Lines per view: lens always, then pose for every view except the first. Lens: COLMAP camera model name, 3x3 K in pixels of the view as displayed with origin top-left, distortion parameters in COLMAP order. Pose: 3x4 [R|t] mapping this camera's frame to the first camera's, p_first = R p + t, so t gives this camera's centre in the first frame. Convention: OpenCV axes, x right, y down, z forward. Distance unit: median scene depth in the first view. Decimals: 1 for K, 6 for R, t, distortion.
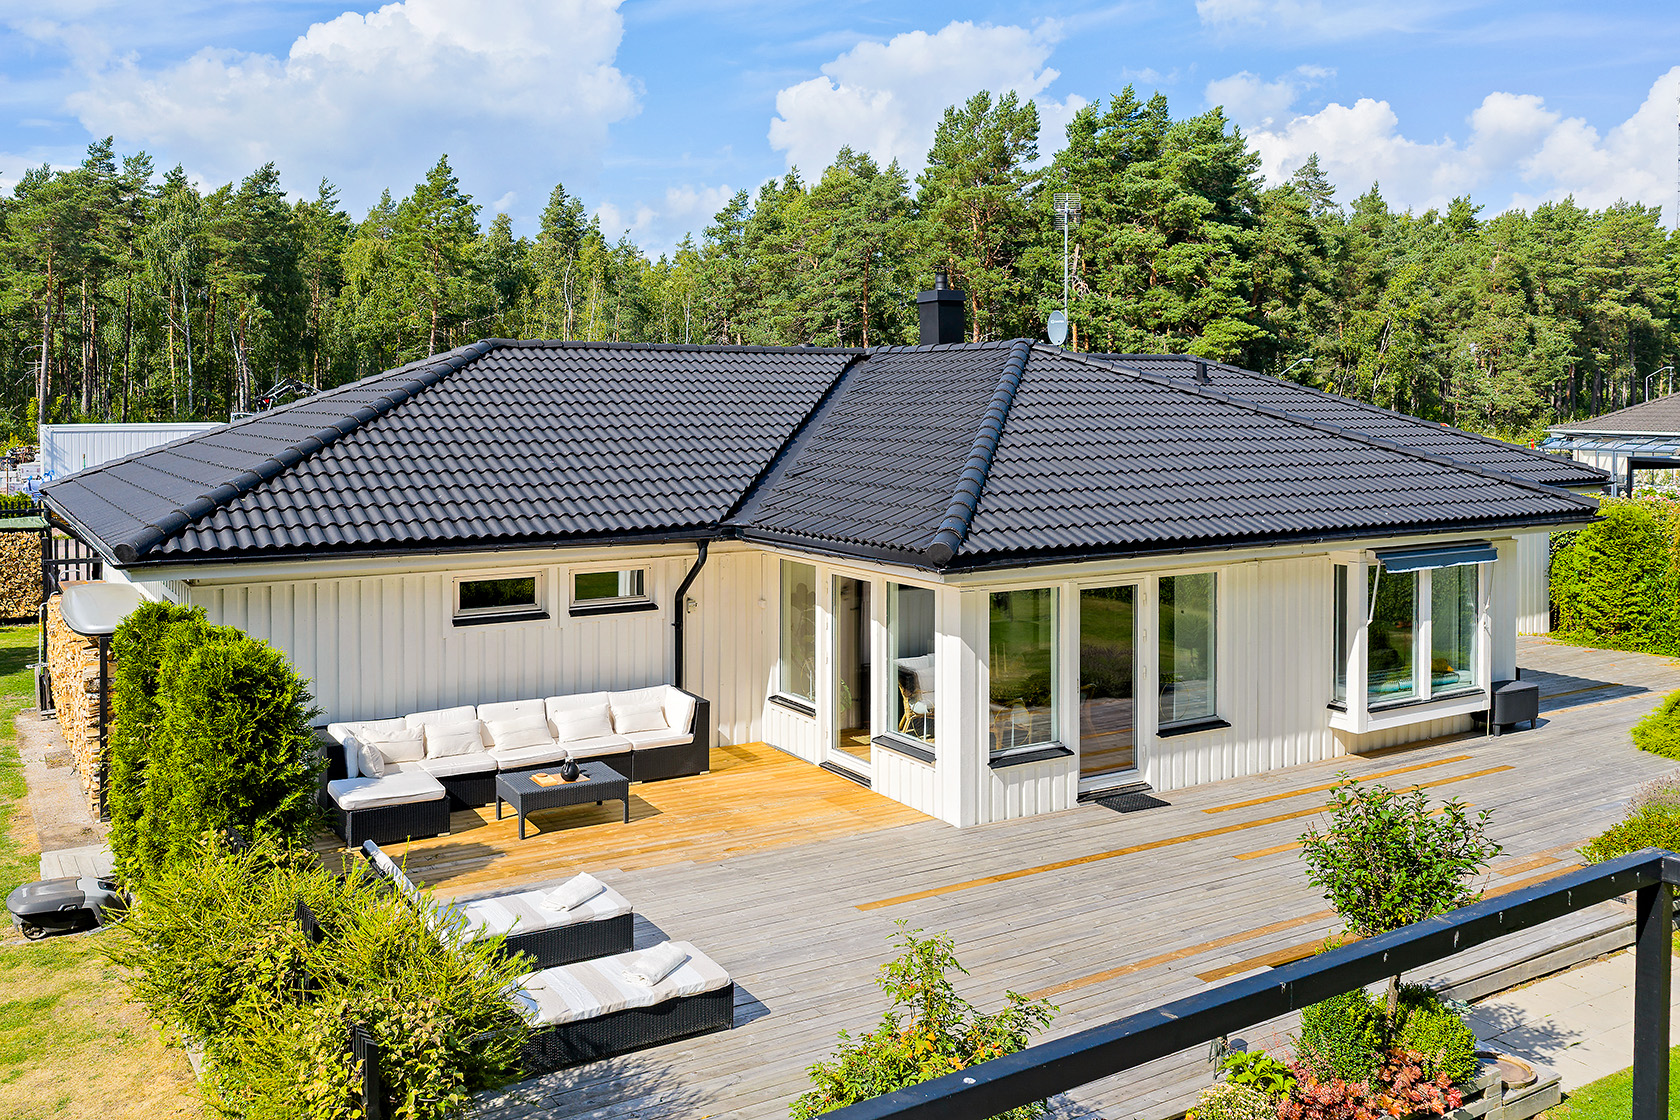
lens RADIAL K [[1437.4, 0, 840.0], [0, 1437.4, 419.7], [0, 0, 1]] dist [0.013301, -0.017084]
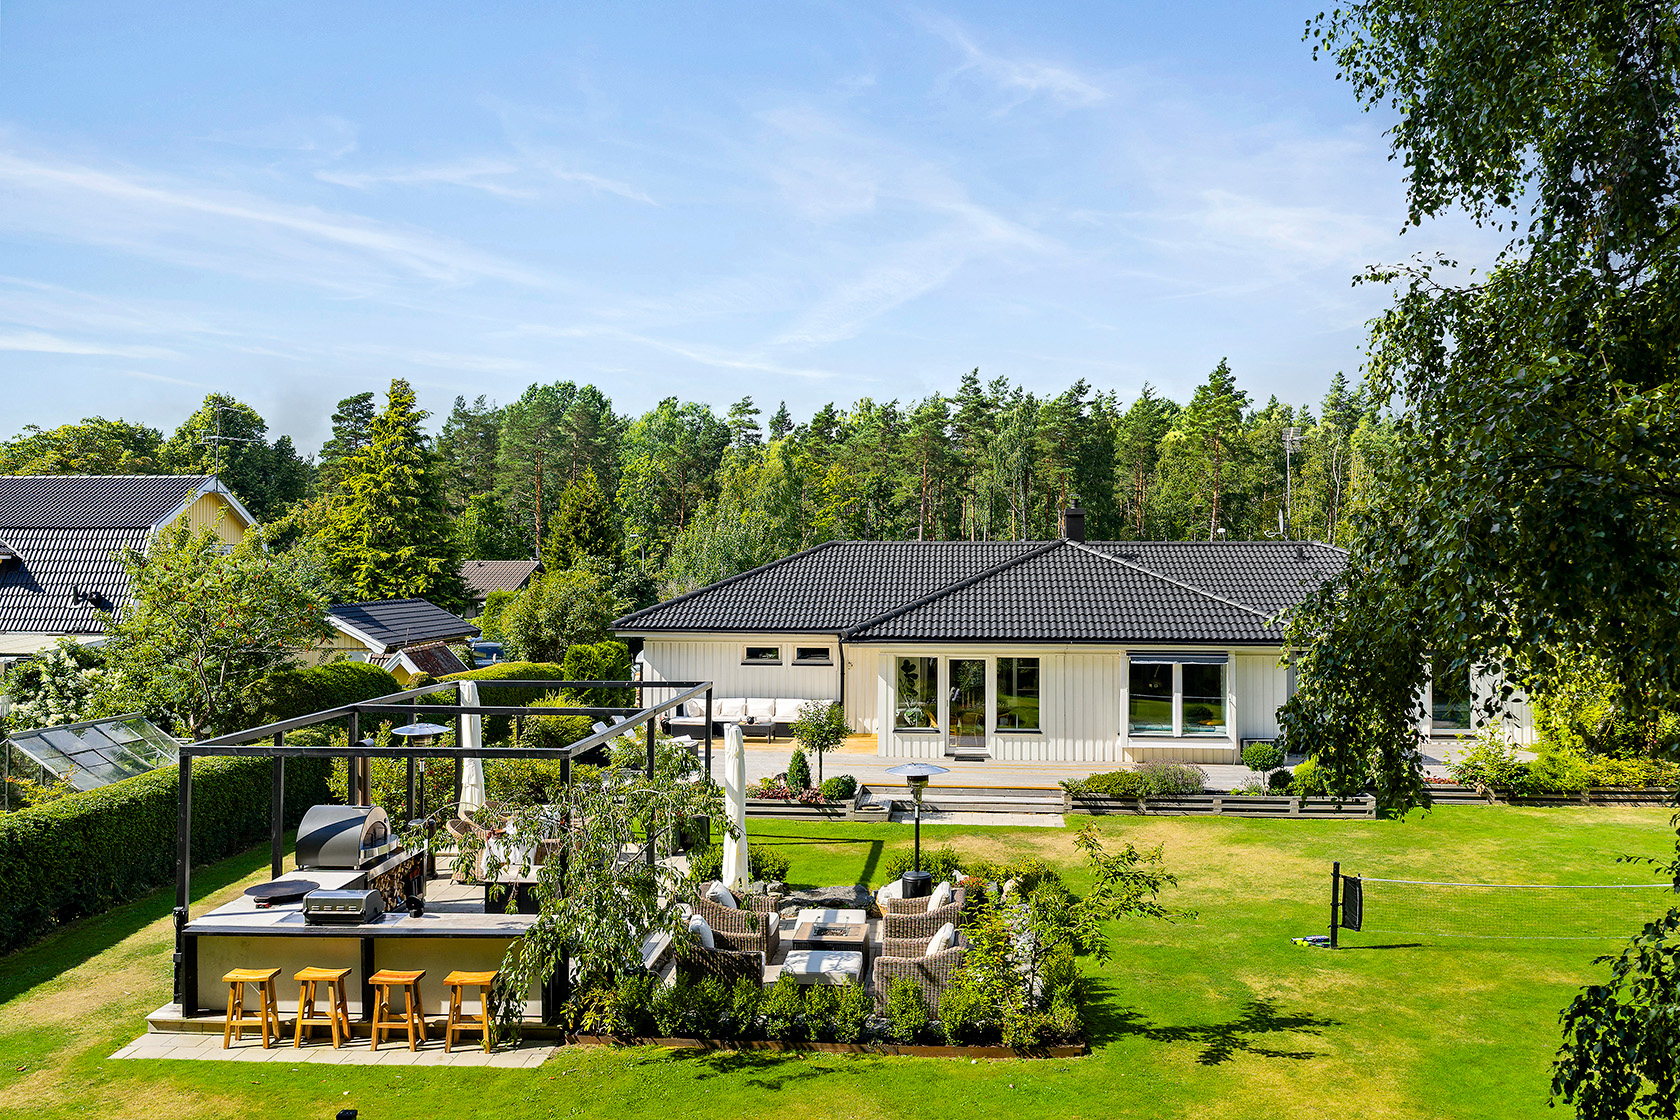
lens RADIAL K [[1393.8, 0, 842.5], [0, 1393.8, 419.3], [0, 0, 1]] dist [0.007553, 0.000422]
pose [[0.801493, -0.060070, -0.594980, 0.233906], [-0.010277, 0.993412, -0.114139, -0.000014], [0.597916, 0.097596, 0.795595, -0.145829]]
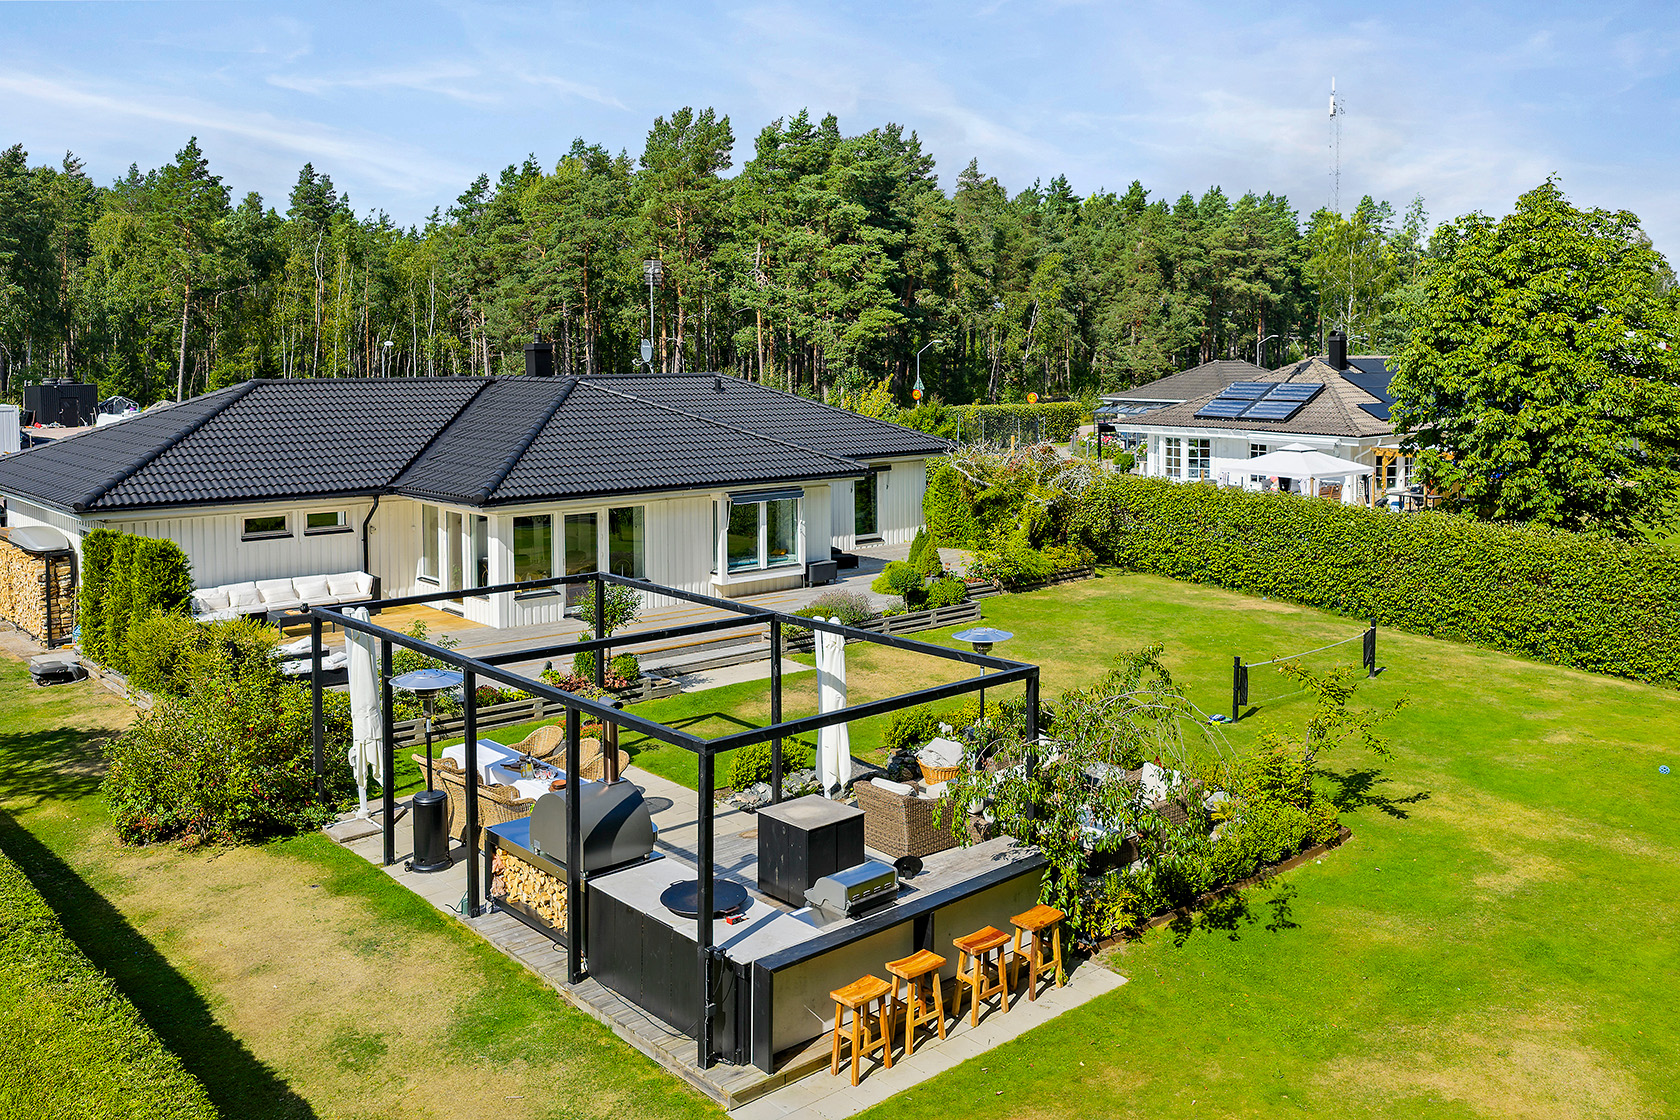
lens RADIAL K [[1437.4, 0, 840.0], [0, 1437.4, 419.7], [0, 0, 1]] dist [0.013301, -0.017084]
pose [[0.987878, -0.012593, 0.154718, 0.042209], [0.007330, 0.999377, 0.034537, -0.015084], [-0.155057, -0.032984, 0.987355, -0.190146]]
